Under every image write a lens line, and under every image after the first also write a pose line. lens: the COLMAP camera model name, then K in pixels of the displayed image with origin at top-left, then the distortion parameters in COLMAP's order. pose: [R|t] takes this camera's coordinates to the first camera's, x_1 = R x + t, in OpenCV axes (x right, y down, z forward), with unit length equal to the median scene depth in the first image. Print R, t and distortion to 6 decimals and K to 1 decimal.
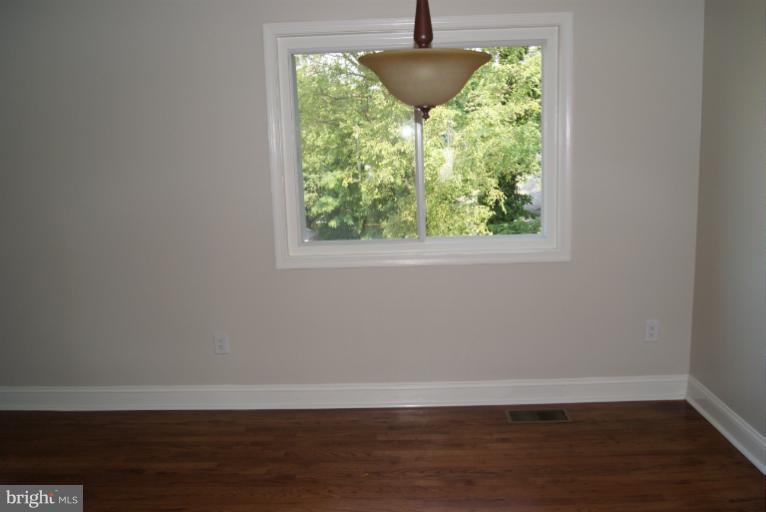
lens RADIAL K [[654.4, 0, 383.0], [0, 654.4, 256.0], [0, 0, 1]] dist [-0.071361, 0.018879]
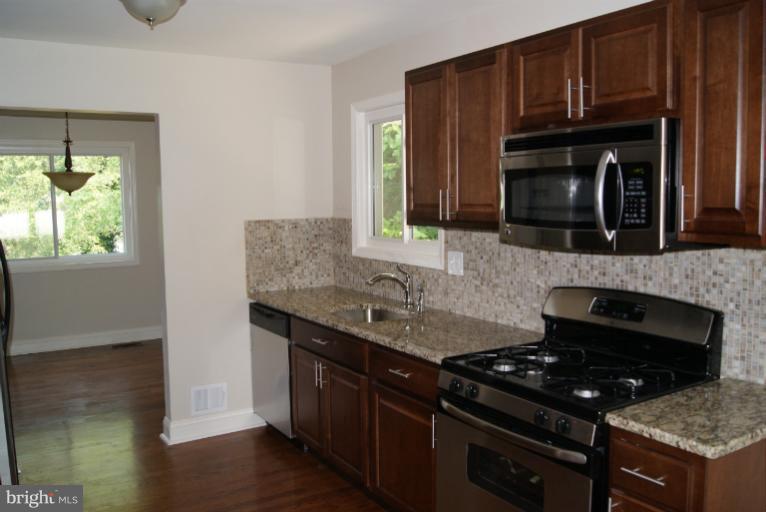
lens RADIAL K [[654.4, 0, 383.0], [0, 654.4, 256.0], [0, 0, 1]] dist [-0.071361, 0.018879]
pose [[0.830813, -0.030478, 0.555717, -0.043294], [0.084080, 0.993913, -0.071191, 0.042003], [-0.550164, 0.105871, 0.828318, -0.235205]]
